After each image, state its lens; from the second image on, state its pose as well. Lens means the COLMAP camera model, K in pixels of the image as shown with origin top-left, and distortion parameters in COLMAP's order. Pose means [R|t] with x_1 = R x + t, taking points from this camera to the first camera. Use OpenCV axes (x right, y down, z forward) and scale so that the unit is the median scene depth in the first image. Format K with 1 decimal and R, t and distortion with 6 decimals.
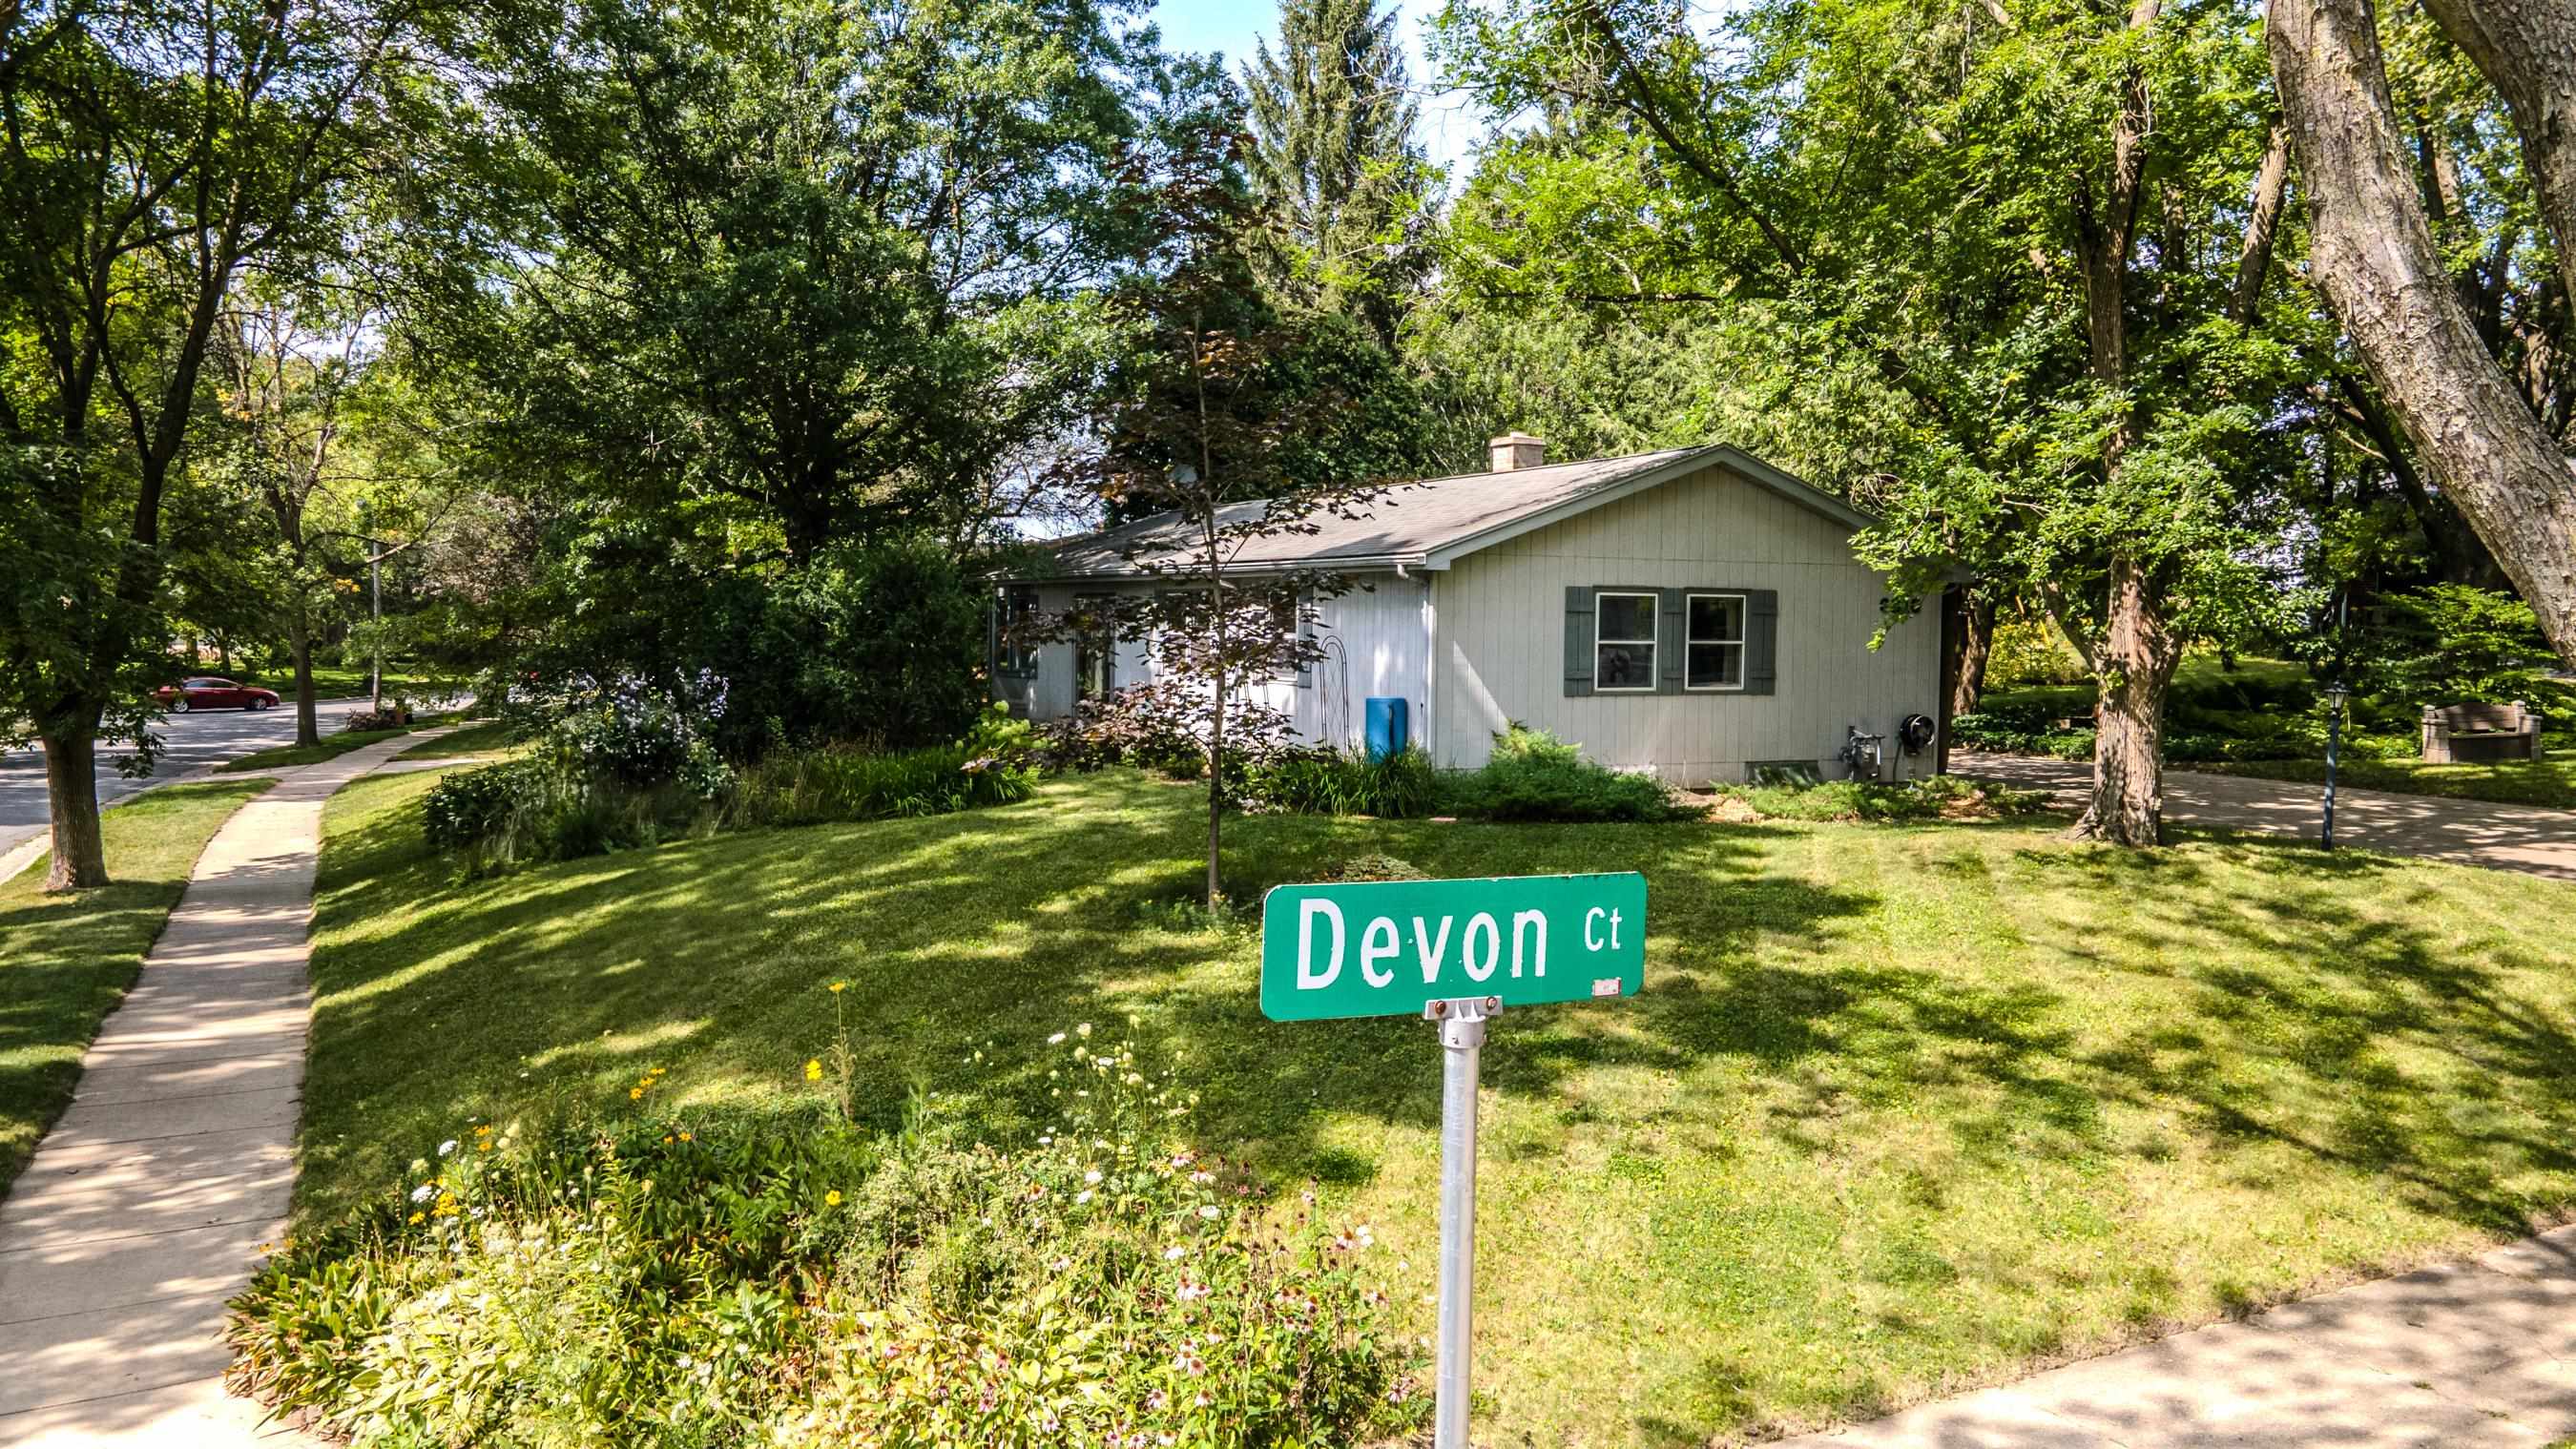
lens RADIAL K [[1923.2, 0, 1295.3], [0, 1923.2, 684.2], [0, 0, 1]] dist [0.029328, 0.007196]
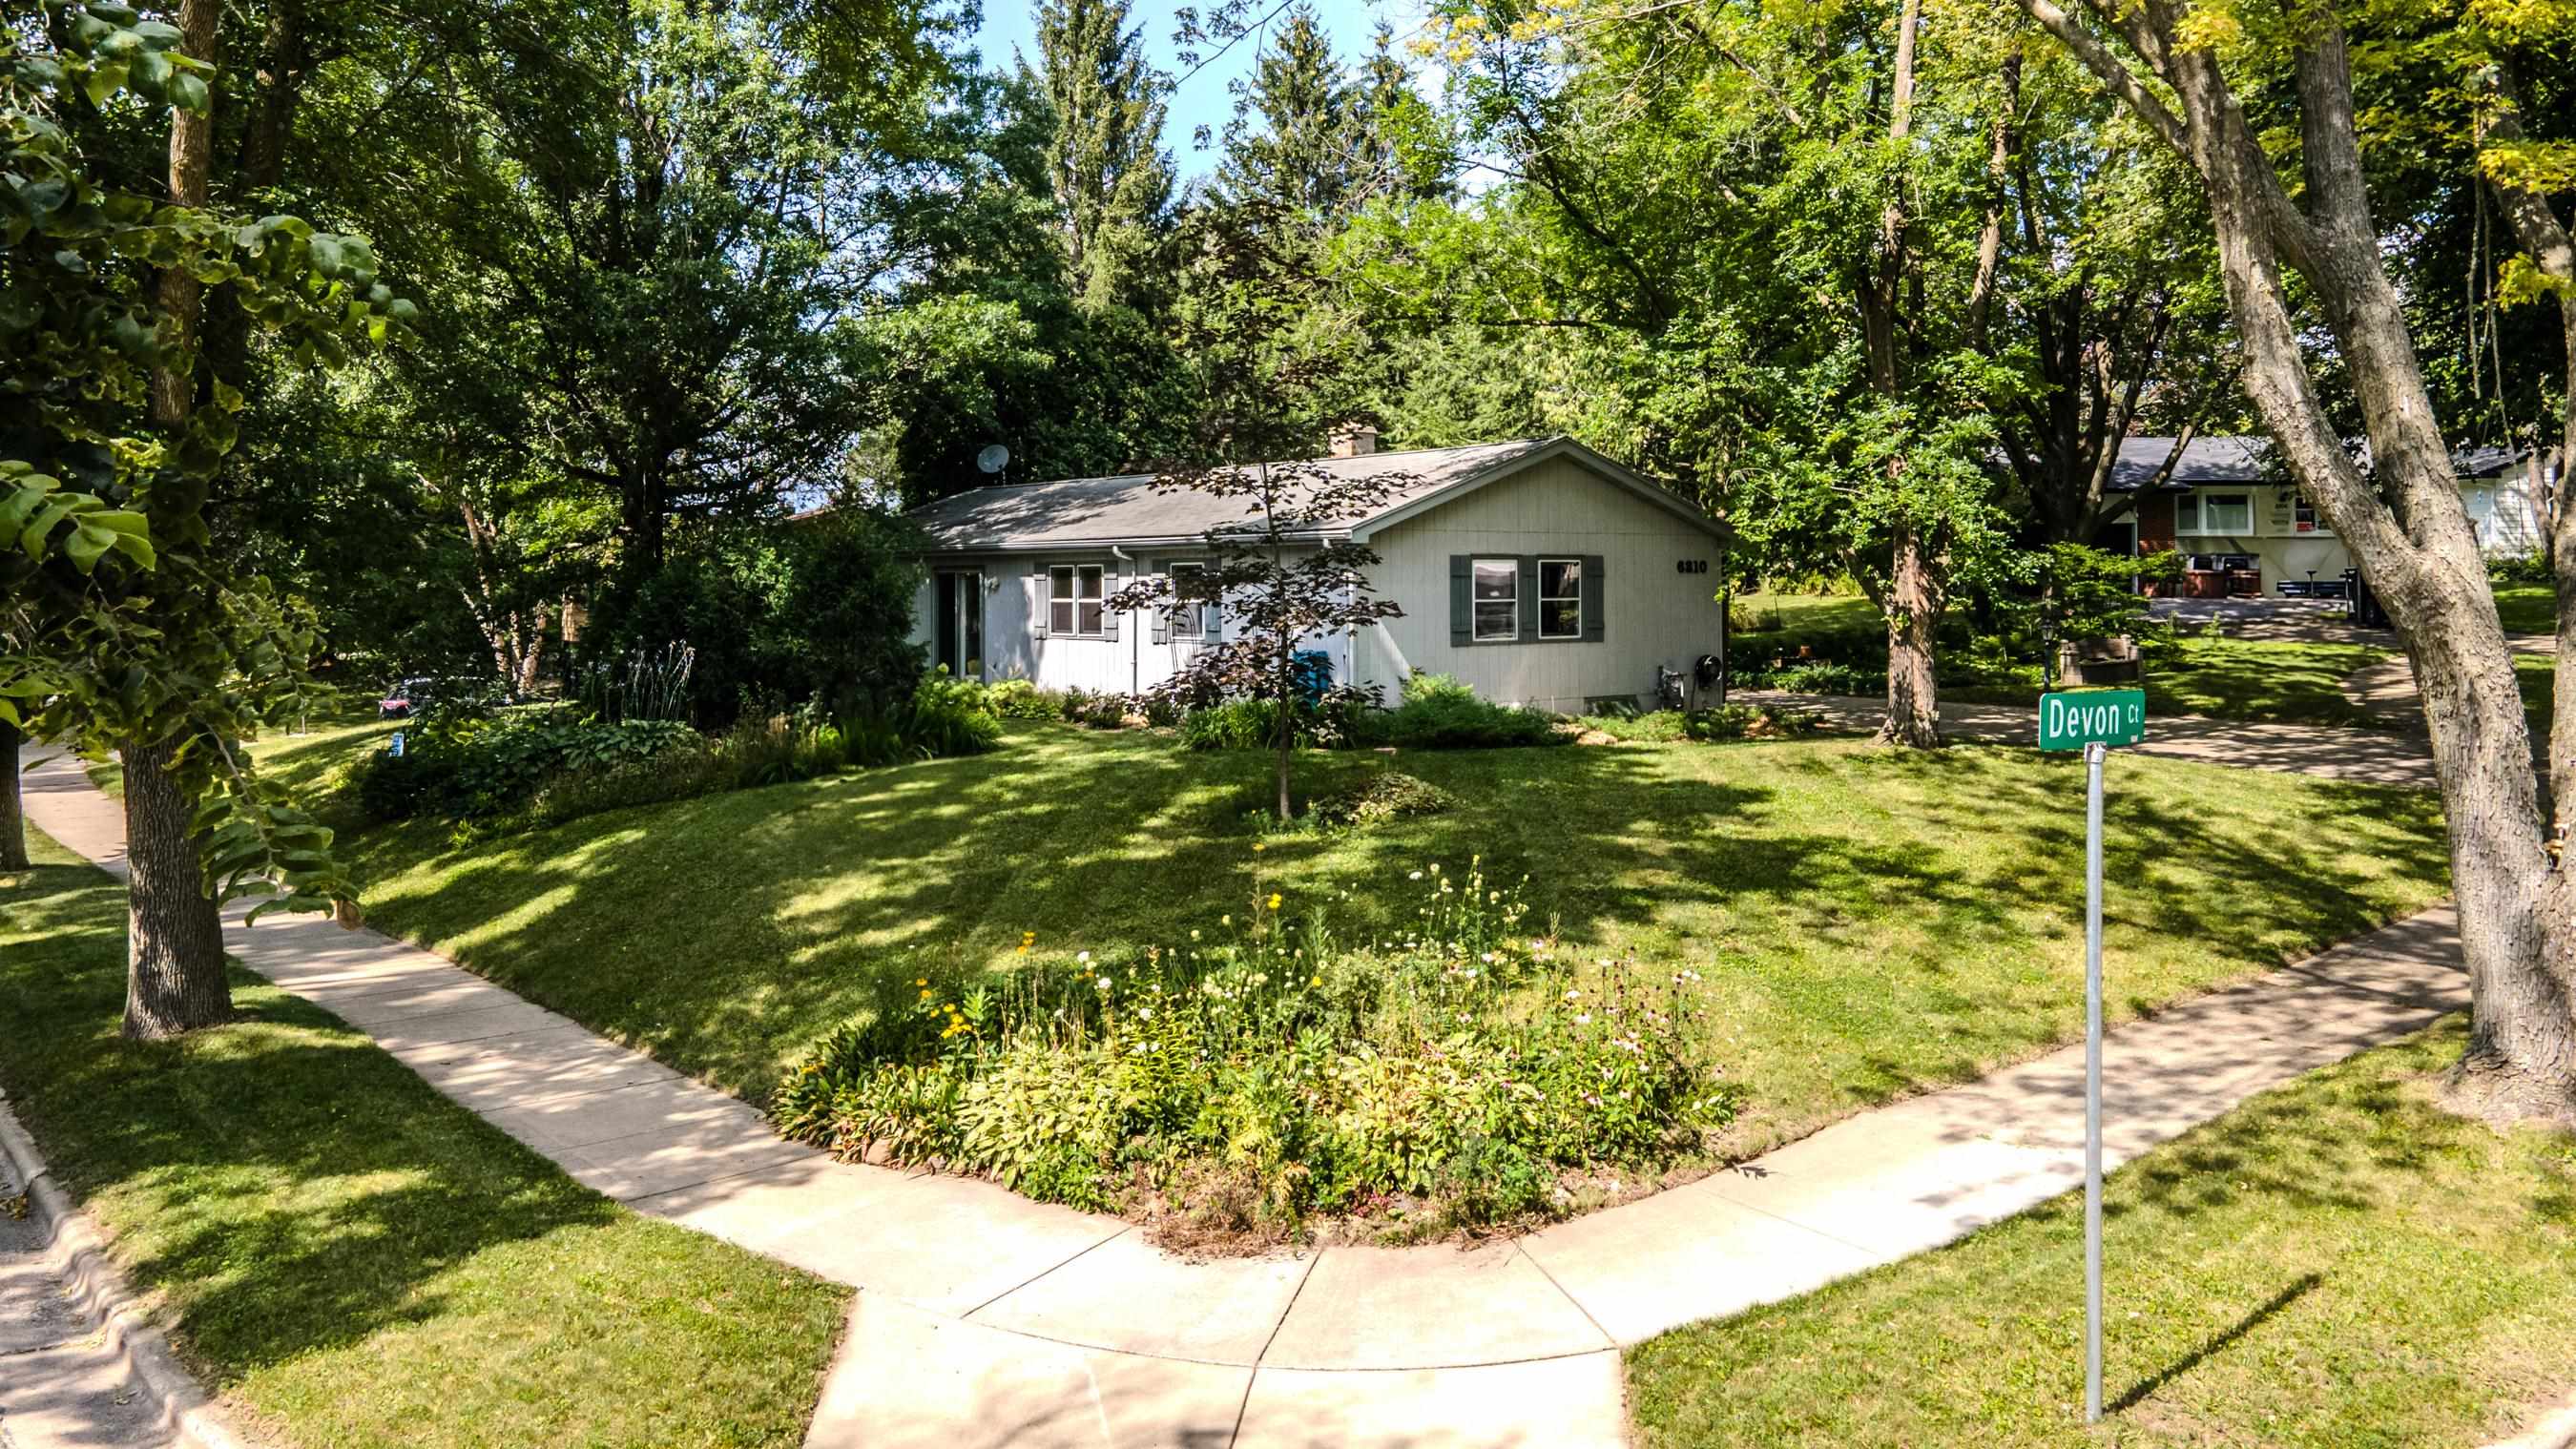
lens RADIAL K [[1971.4, 0, 1289.6], [0, 1971.4, 521.4], [0, 0, 1]] dist [0.023784, 0.001505]
pose [[0.977541, -0.010035, 0.210508, -0.270899], [0.023718, 0.997758, -0.062579, 0.004129], [-0.209409, 0.066166, 0.975587, -0.230487]]
